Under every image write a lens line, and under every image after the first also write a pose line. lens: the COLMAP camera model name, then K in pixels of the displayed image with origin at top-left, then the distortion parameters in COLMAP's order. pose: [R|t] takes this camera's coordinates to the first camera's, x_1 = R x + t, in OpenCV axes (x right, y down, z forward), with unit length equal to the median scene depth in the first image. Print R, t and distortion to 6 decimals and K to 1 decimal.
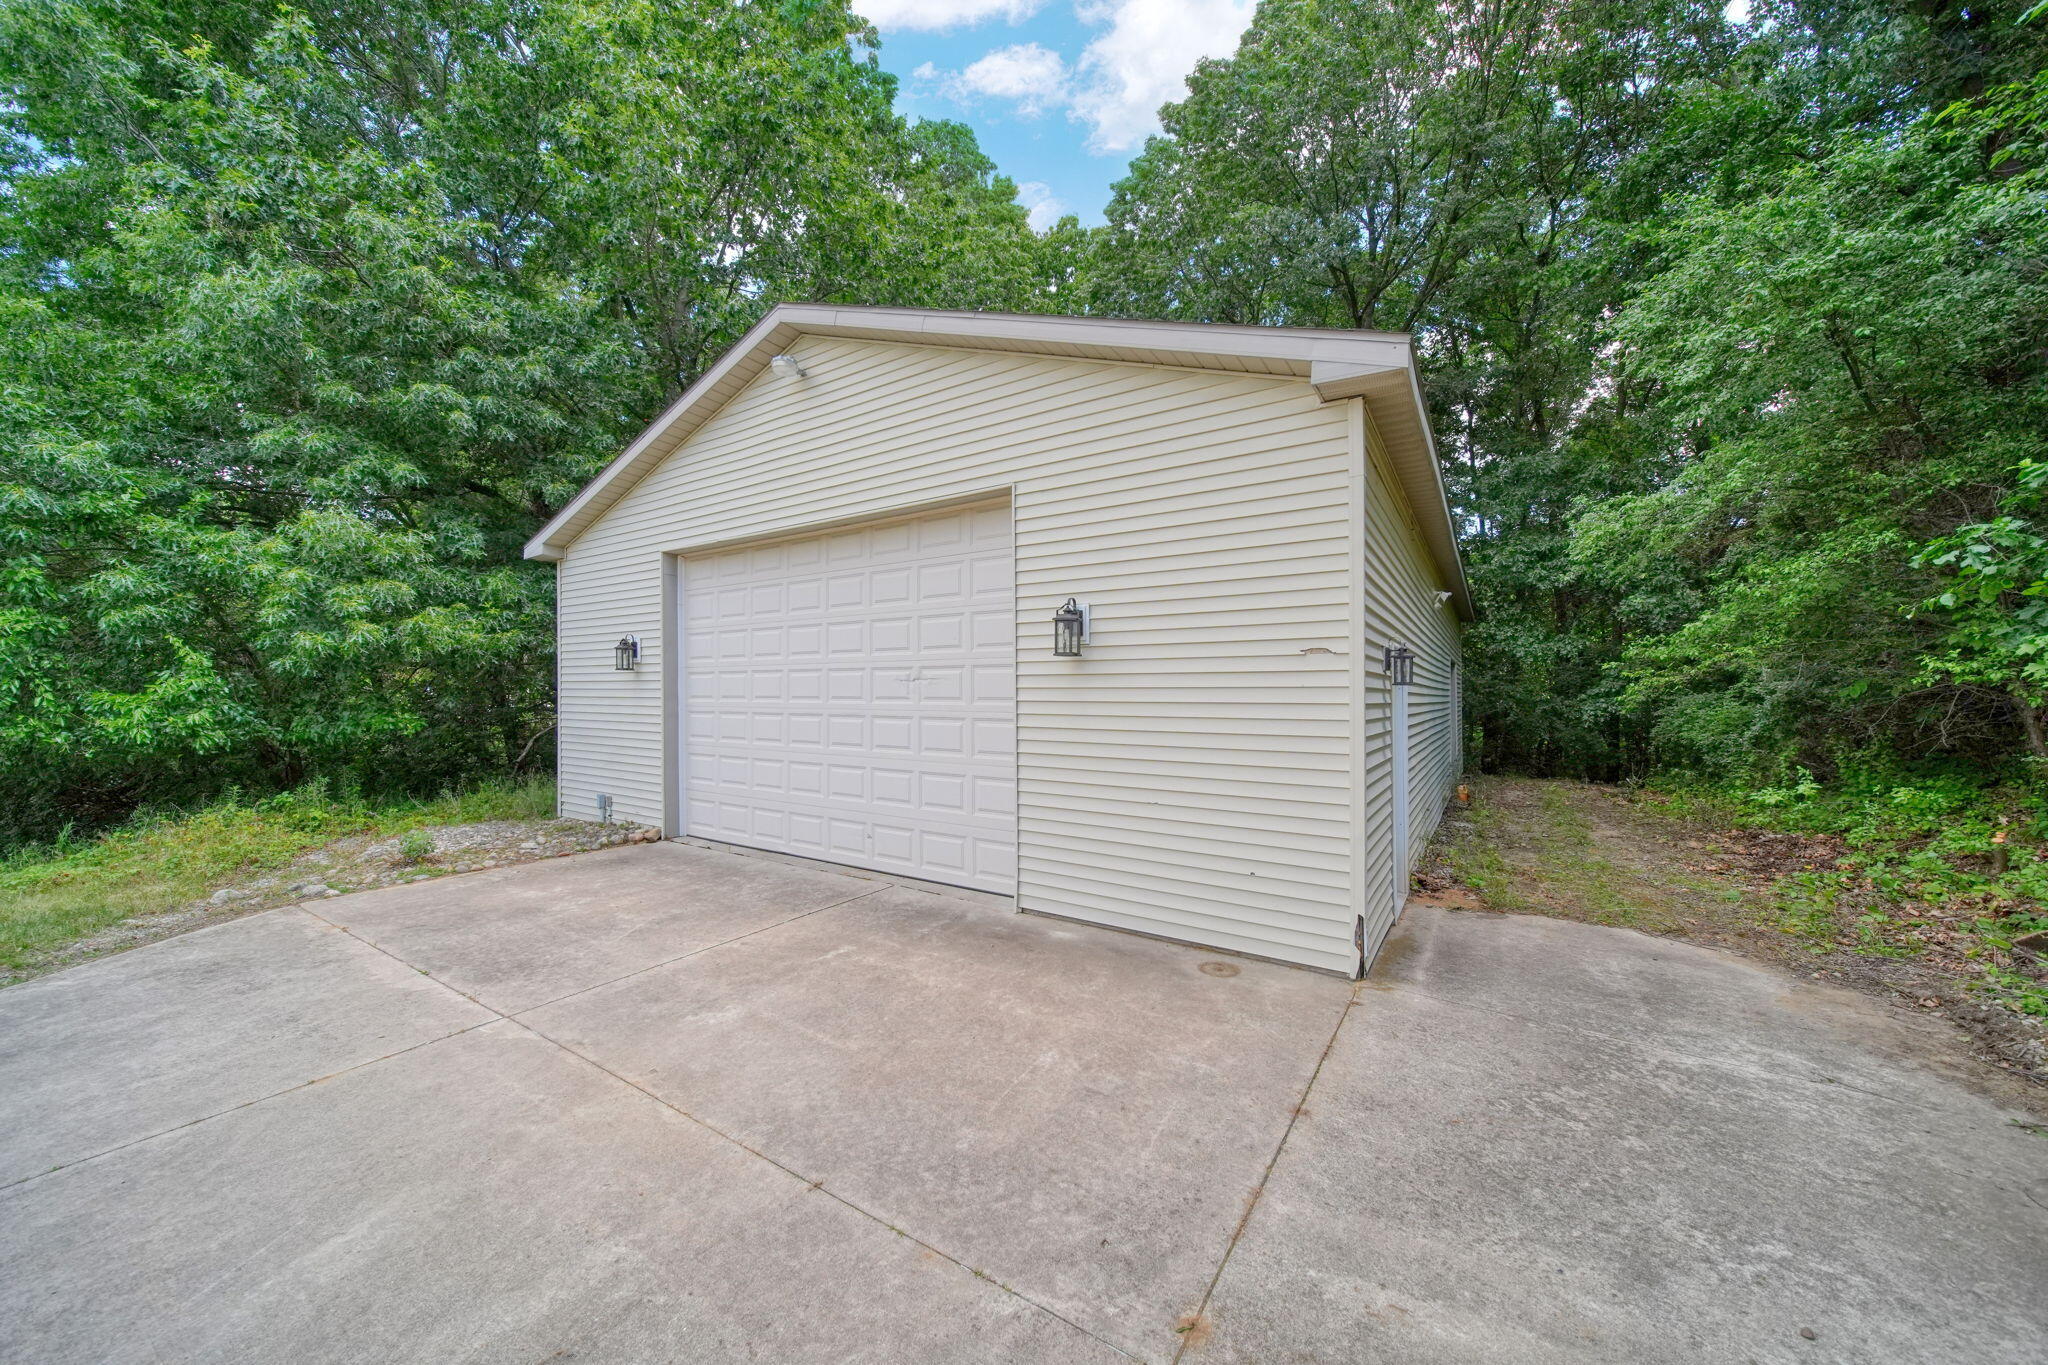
lens RADIAL K [[731.5, 0, 1016.5], [0, 731.5, 684.6], [0, 0, 1]] dist [0.000795, -0.000500]
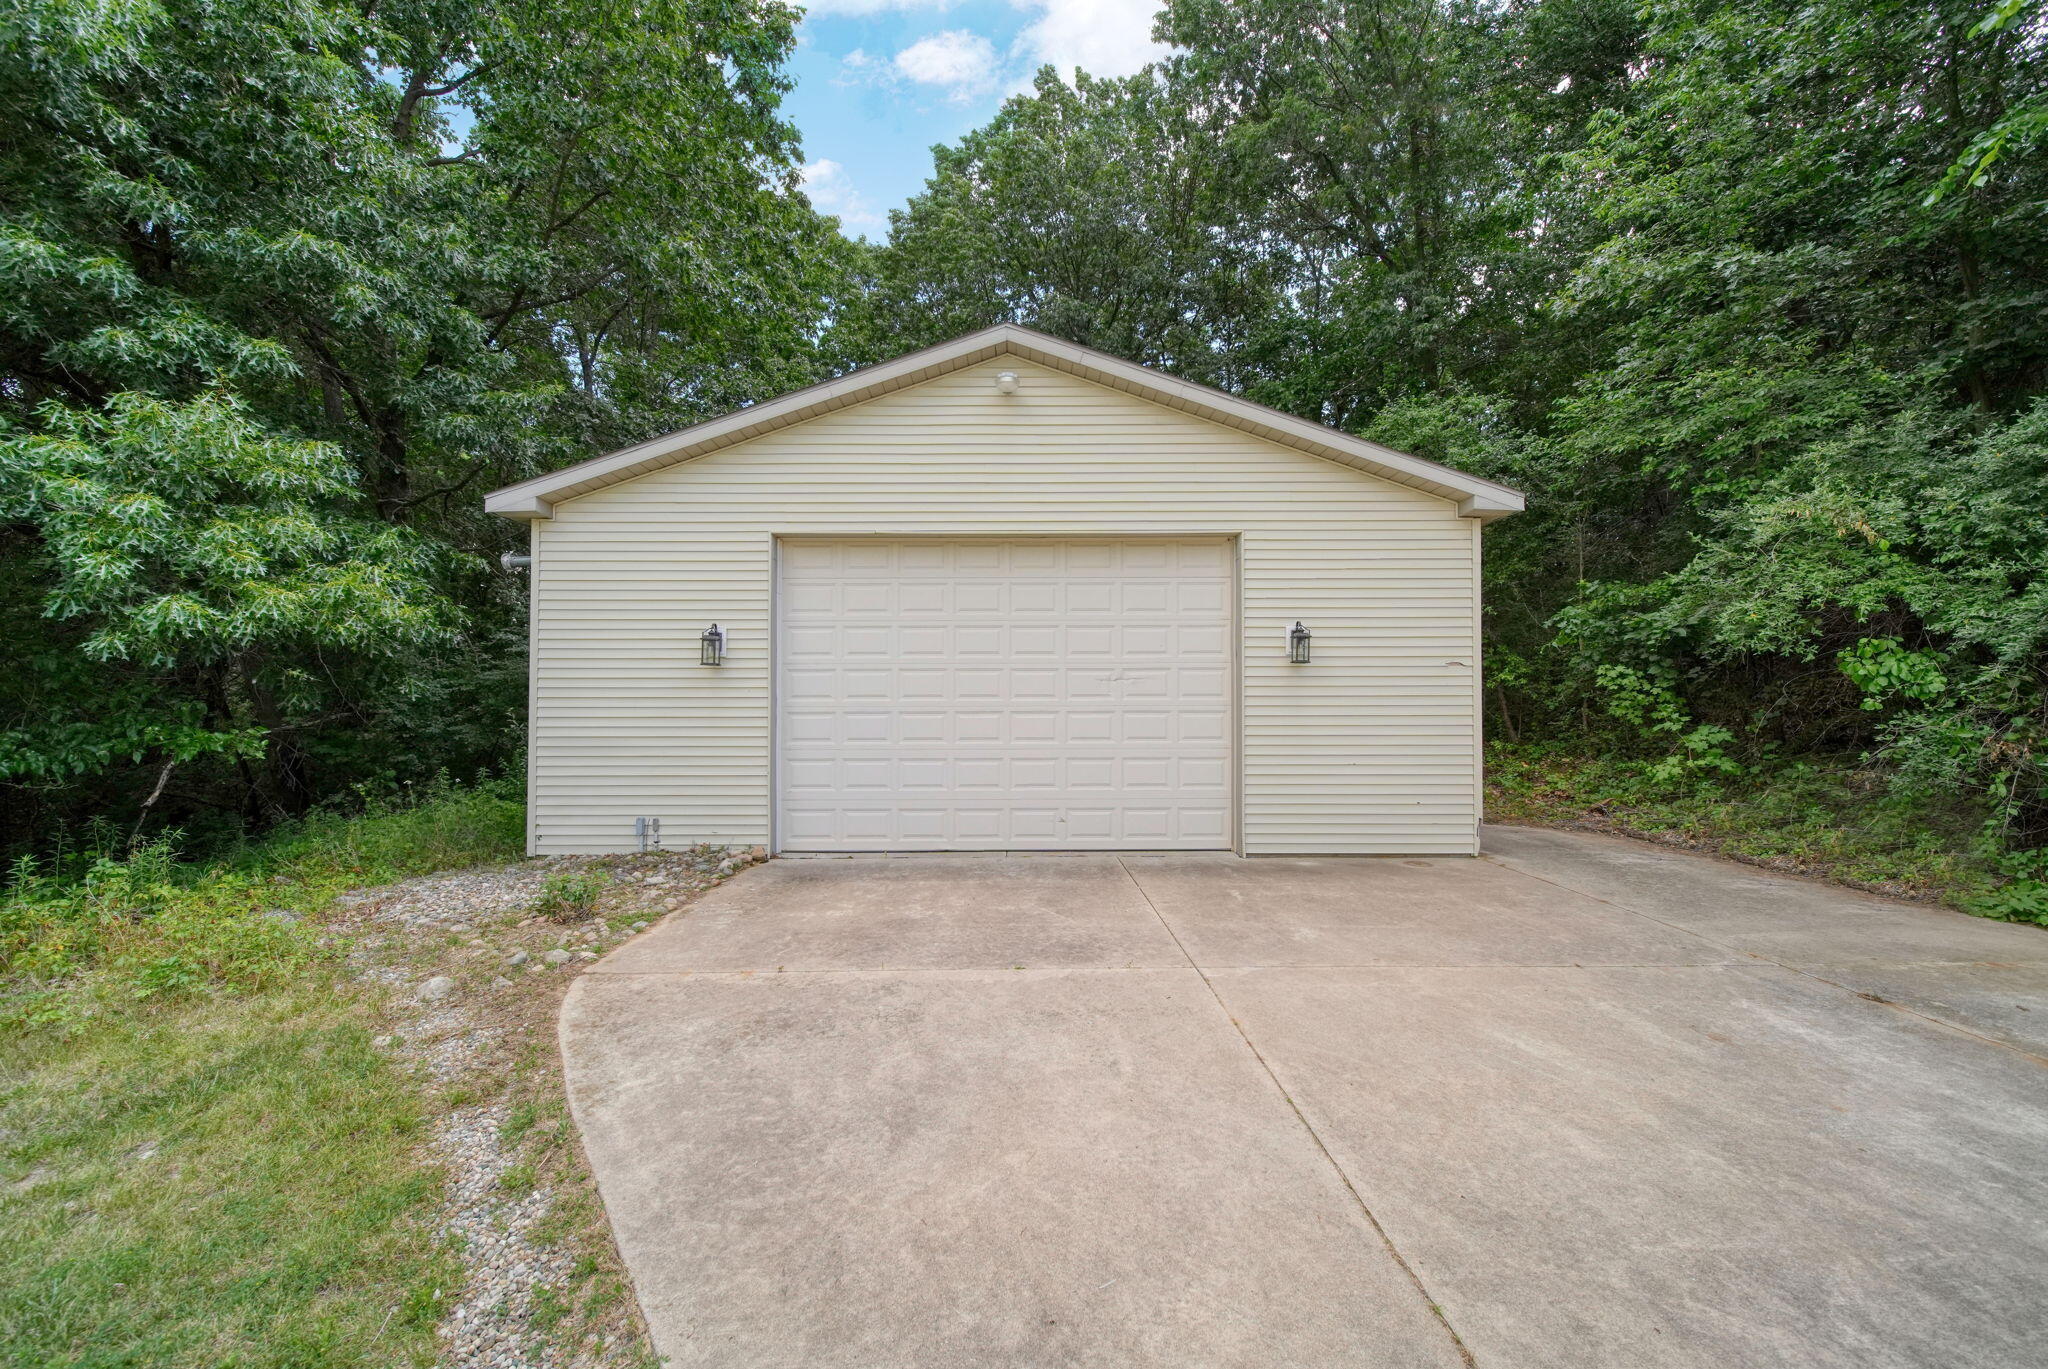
lens RADIAL K [[731.5, 0, 1021.1], [0, 731.5, 693.5], [0, 0, 1]] dist [0.000795, -0.000500]
pose [[0.824659, 0.000202, 0.565630, -1.069856], [-0.001350, 0.999998, 0.001611, 0.015537], [-0.565628, -0.002092, 0.824658, 0.142290]]
